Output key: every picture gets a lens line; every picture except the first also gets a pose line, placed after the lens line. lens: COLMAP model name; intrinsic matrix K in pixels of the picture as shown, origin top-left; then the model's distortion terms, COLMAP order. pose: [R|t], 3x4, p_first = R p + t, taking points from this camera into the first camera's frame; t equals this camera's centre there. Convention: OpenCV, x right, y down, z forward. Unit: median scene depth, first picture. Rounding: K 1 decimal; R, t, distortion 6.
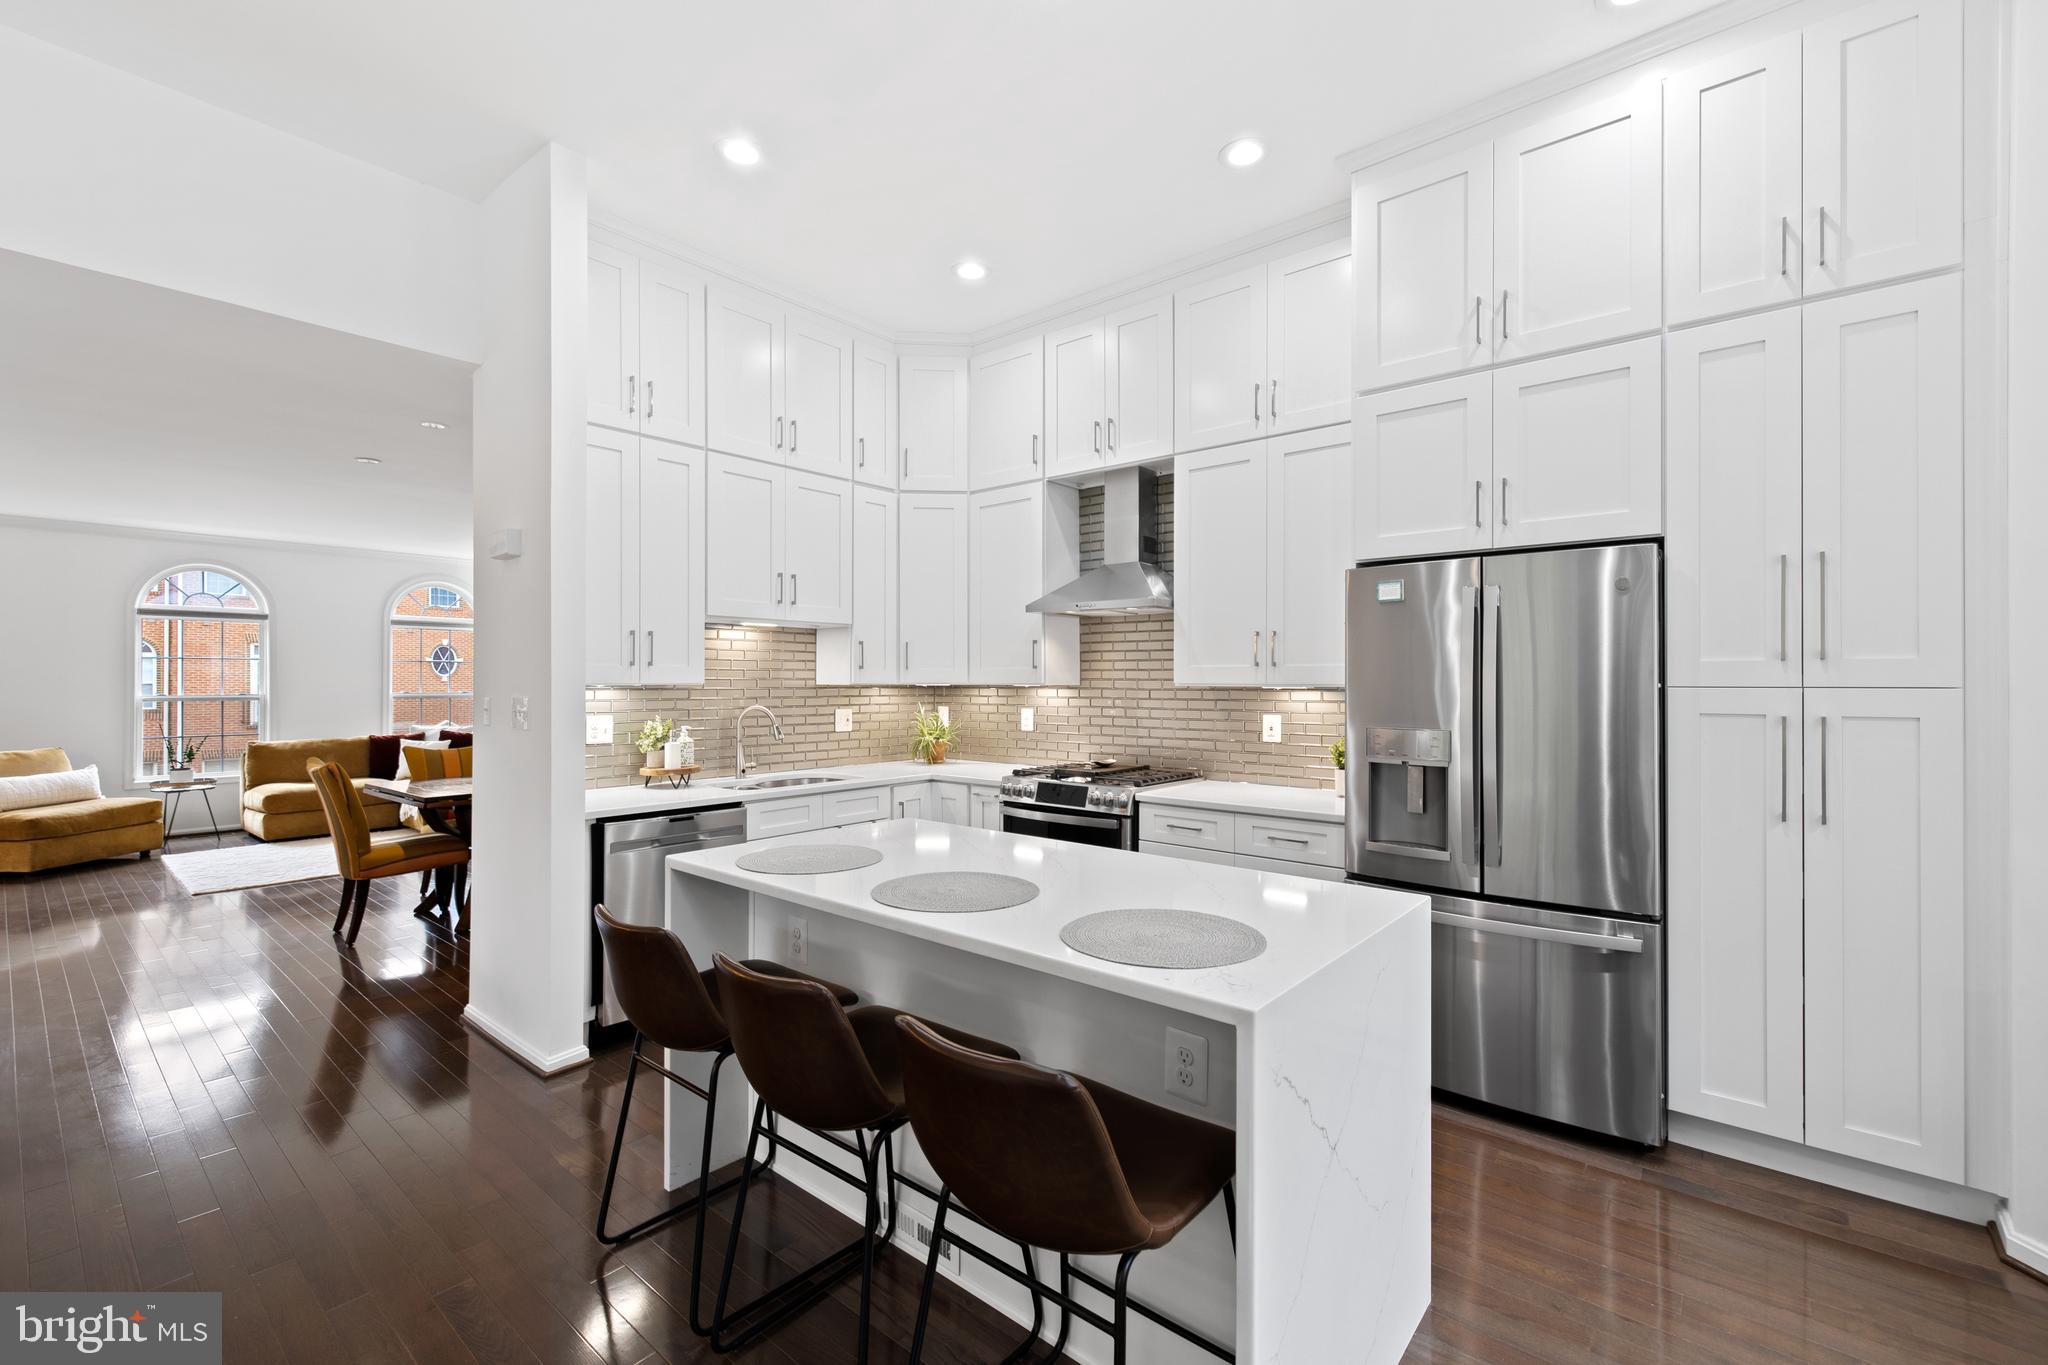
lens RADIAL K [[862.3, 0, 1028.0], [0, 862.3, 680.4], [0, 0, 1]] dist [0.001928, 0.000443]
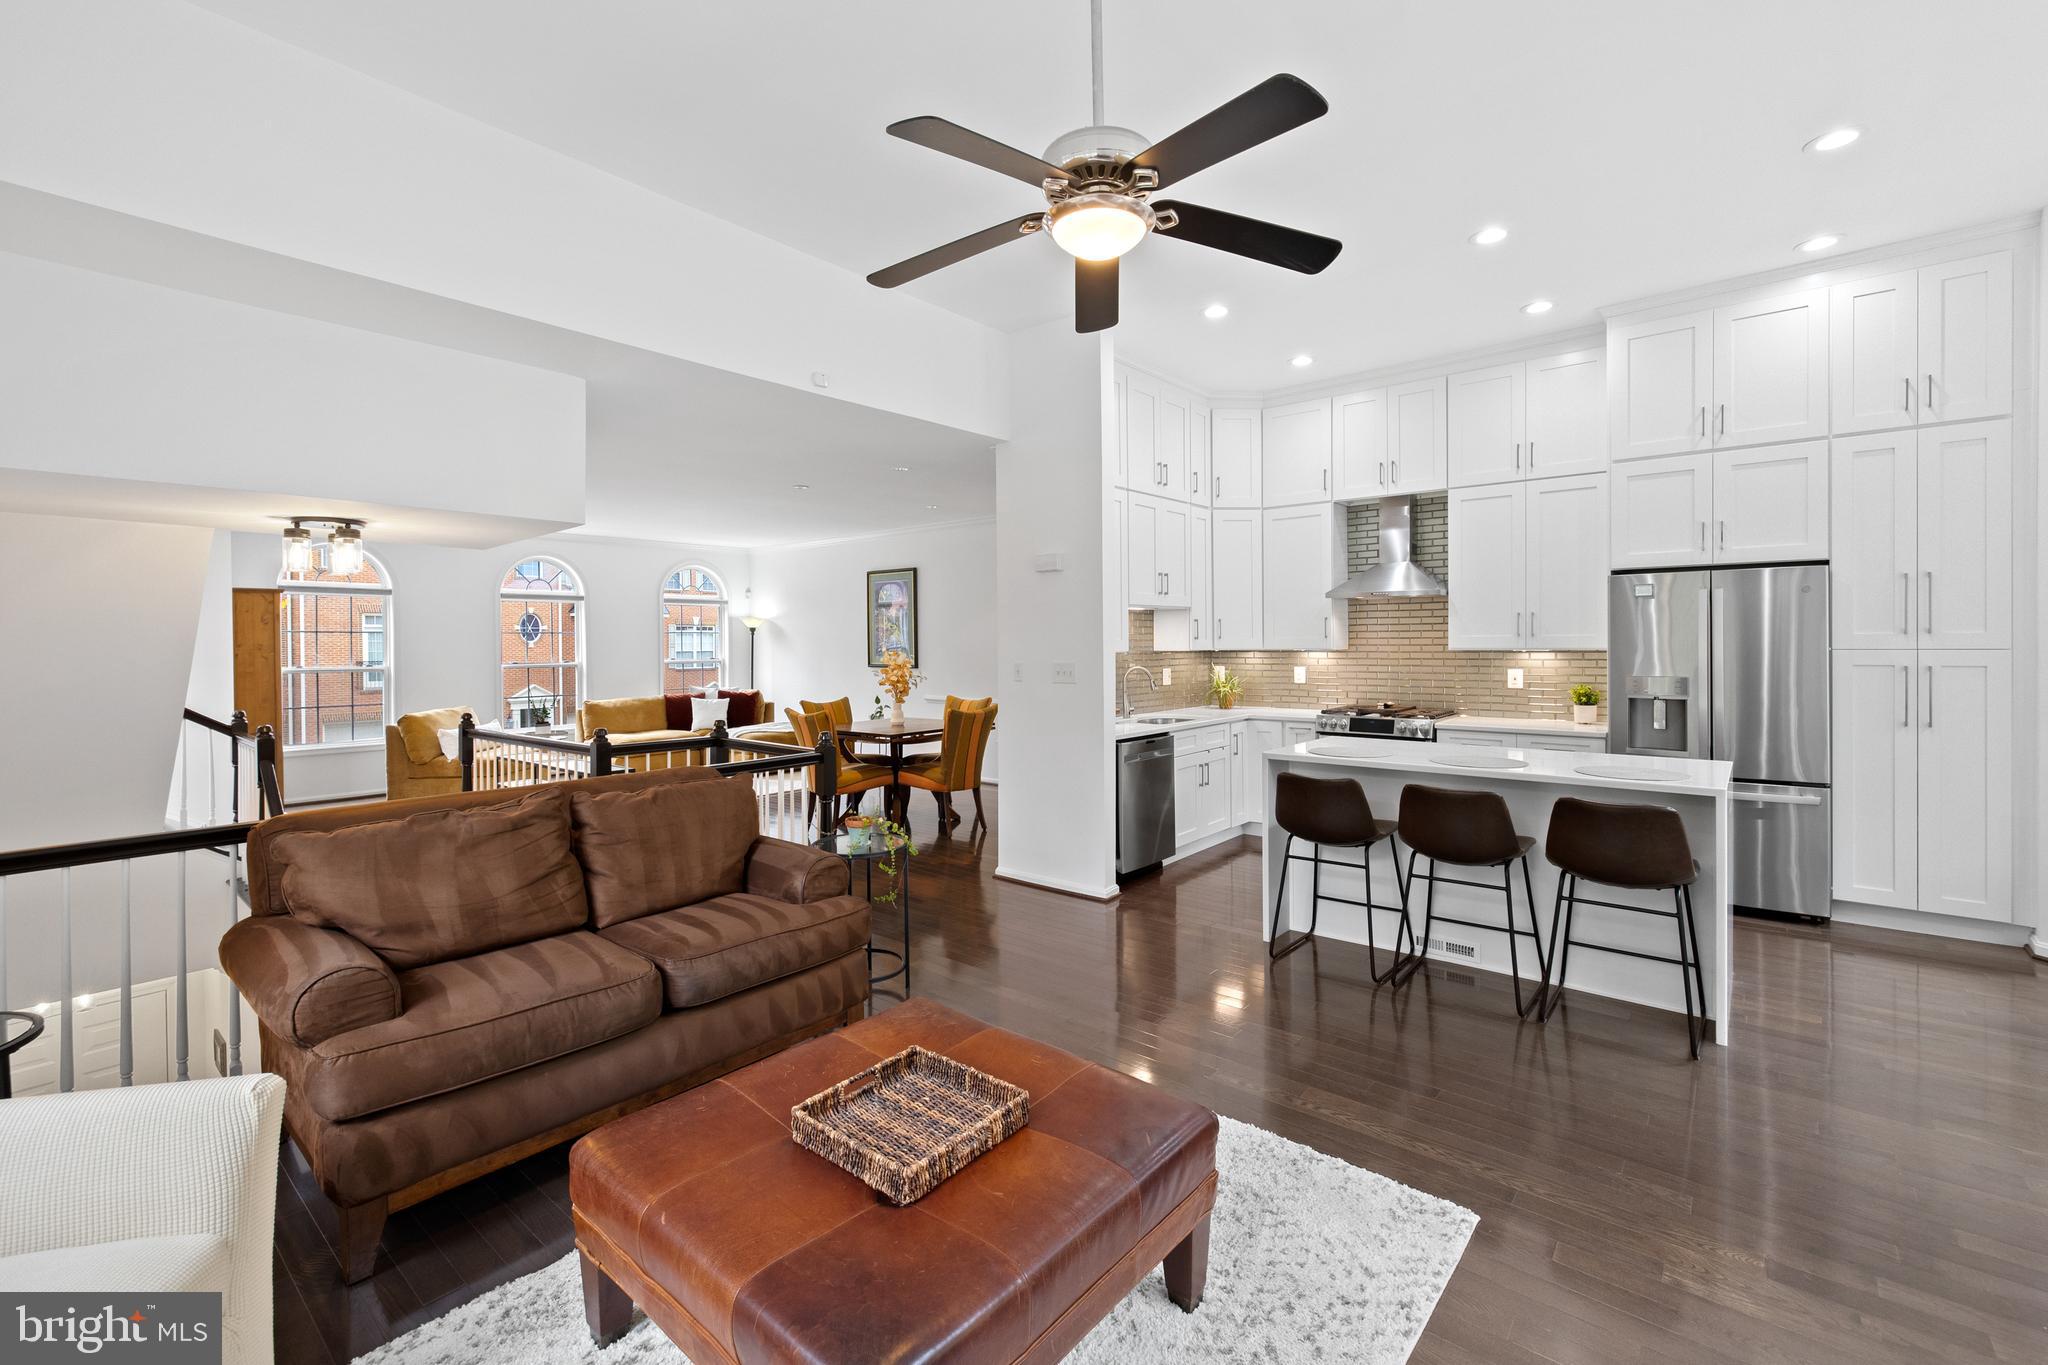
lens RADIAL K [[871.1, 0, 1019.0], [0, 871.1, 649.9], [0, 0, 1]] dist [0.000730, 0.000276]
pose [[0.999913, -0.010967, -0.007303, -0.485163], [0.011057, 0.999863, 0.012303, -0.017461], [0.007167, -0.012383, 0.999898, -0.414472]]
